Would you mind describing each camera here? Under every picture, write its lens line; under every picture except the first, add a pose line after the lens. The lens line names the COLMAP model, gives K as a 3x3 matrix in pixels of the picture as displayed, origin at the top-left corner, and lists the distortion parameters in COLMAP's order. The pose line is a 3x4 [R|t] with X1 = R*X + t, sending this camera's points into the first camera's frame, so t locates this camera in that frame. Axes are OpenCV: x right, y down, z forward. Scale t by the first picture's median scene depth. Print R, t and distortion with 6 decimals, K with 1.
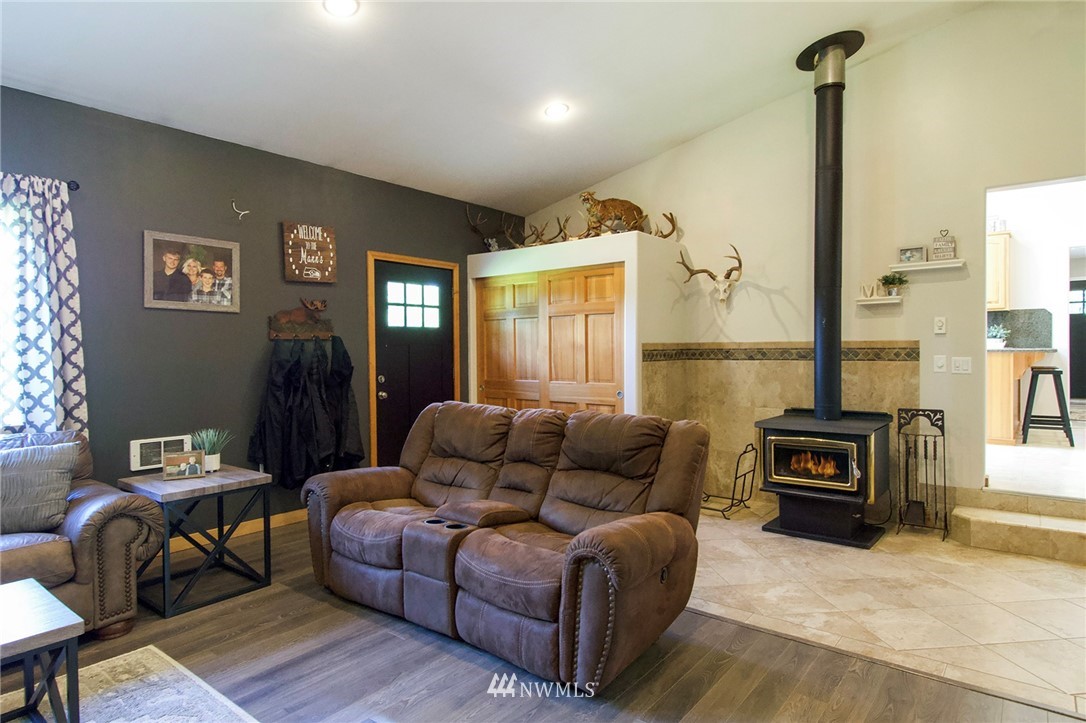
lens RADIAL K [[634.0, 0, 561.8], [0, 634.0, 356.0], [0, 0, 1]] dist [0.024986, -0.008509]
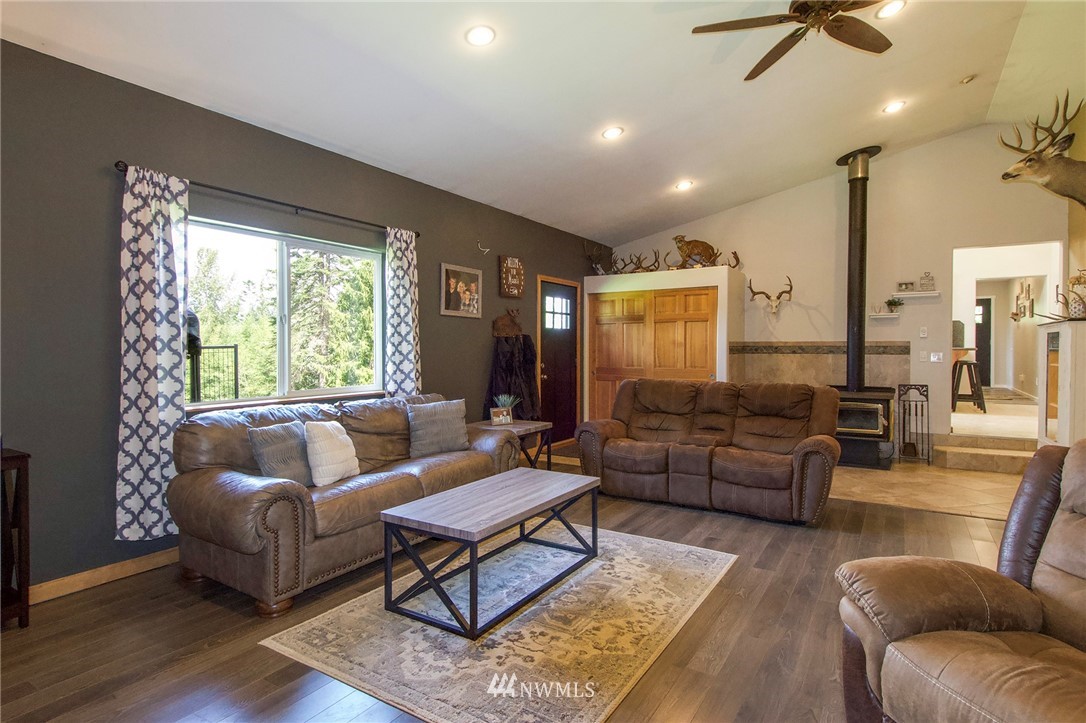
lens RADIAL K [[598.8, 0, 553.4], [0, 598.8, 350.5], [0, 0, 1]] dist [0.035403, -0.019637]
pose [[0.991963, 0.007240, 0.126320, -0.500677], [-0.006404, 0.999955, -0.007024, 0.013833], [-0.126365, 0.006158, 0.991965, -0.368026]]
